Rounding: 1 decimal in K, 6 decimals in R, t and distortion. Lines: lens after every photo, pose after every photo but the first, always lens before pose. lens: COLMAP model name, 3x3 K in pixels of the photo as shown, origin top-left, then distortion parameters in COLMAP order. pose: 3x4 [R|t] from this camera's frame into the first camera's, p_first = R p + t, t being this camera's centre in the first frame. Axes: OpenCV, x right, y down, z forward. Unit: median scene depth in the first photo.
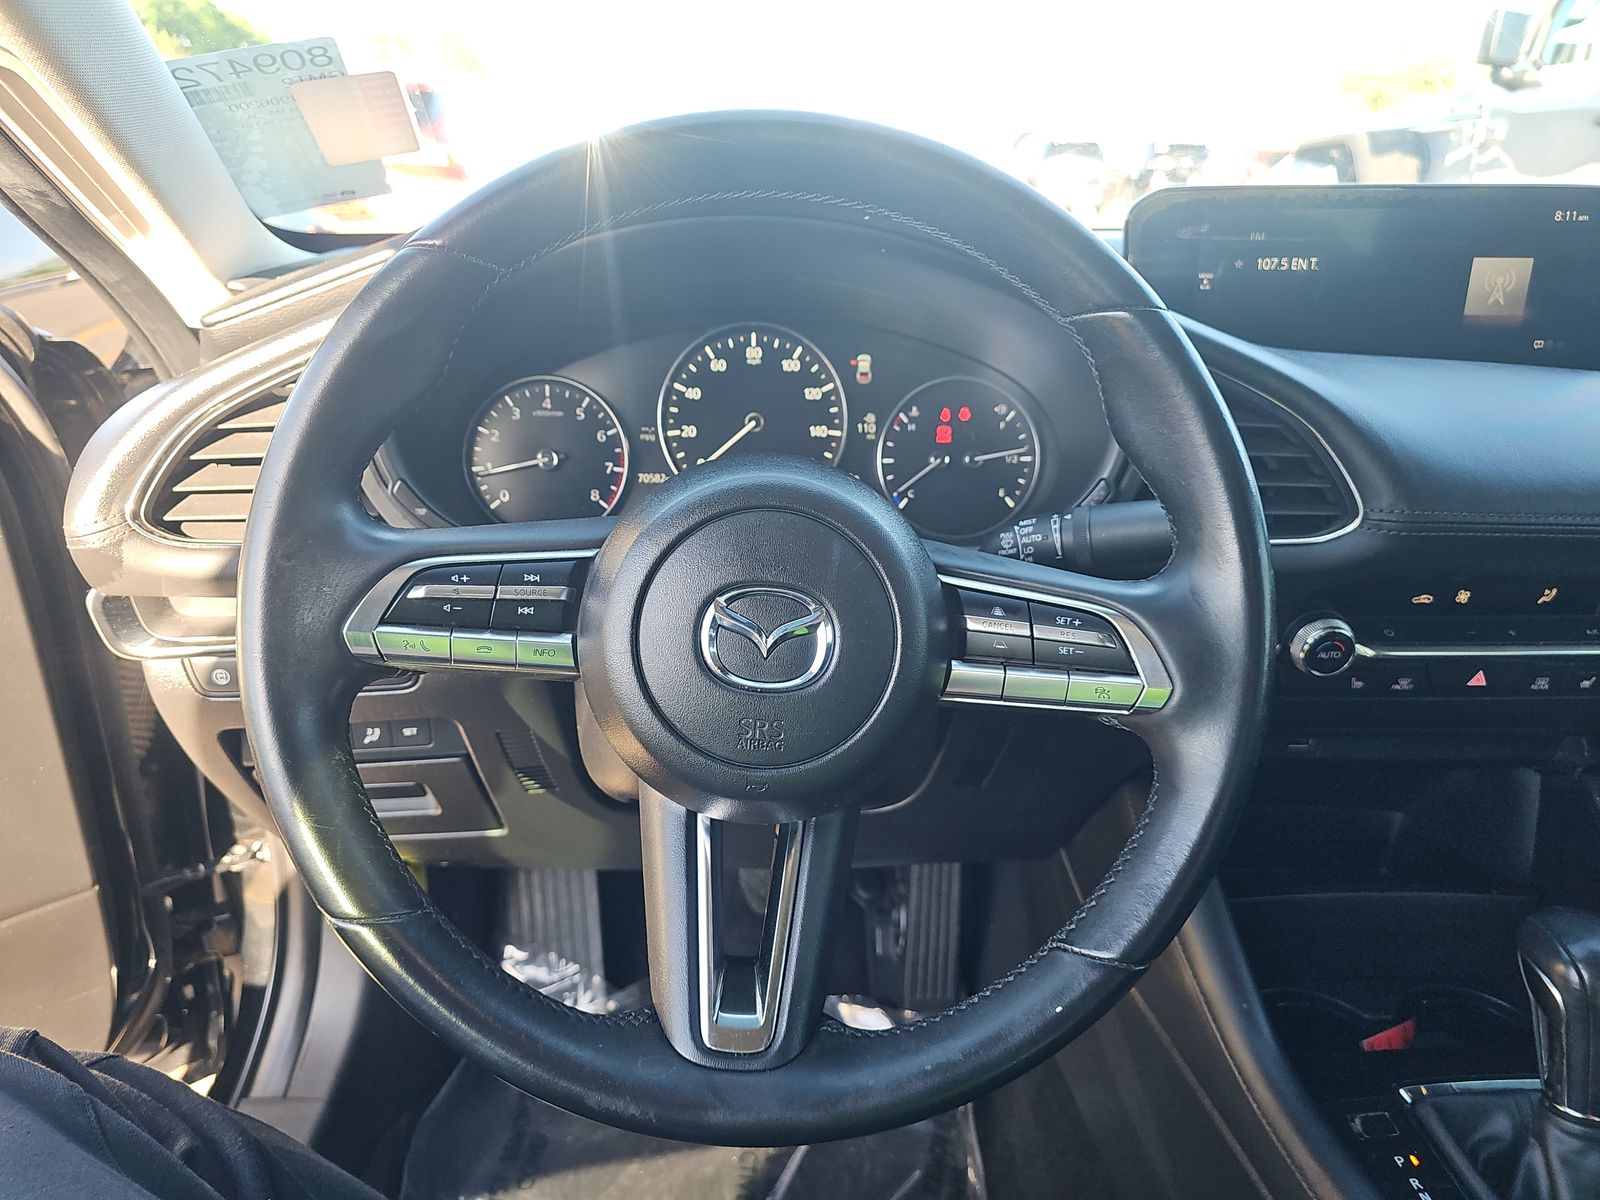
lens RADIAL K [[1065.8, 0, 793.7], [0, 1065.8, 622.7], [0, 0, 1]] dist [0.038443, -0.065845]
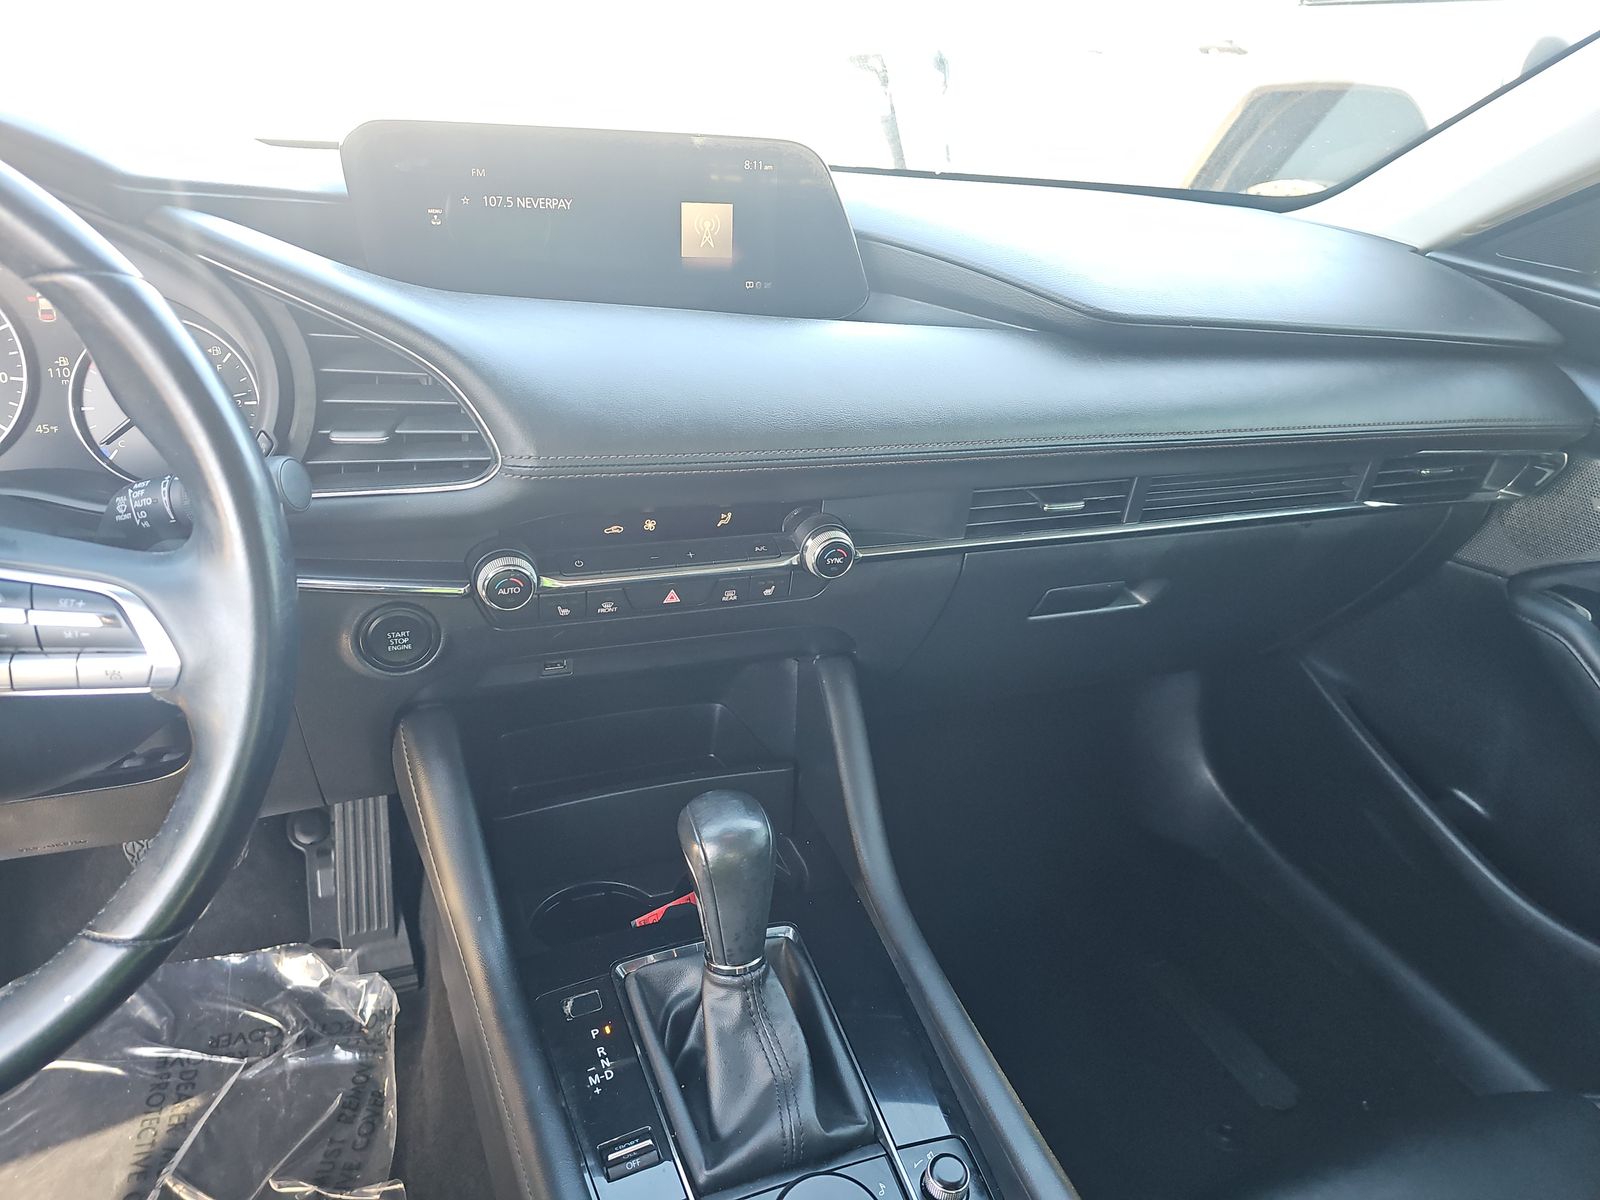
lens RADIAL K [[1049.5, 0, 799.2], [0, 1049.5, 621.7], [0, 0, 1]] dist [0.029624, -0.045494]
pose [[0.936983, -0.098684, 0.335148, 0.341102], [0.066243, 0.992059, 0.106912, -0.026746], [-0.343037, -0.077973, 0.936080, -0.069189]]
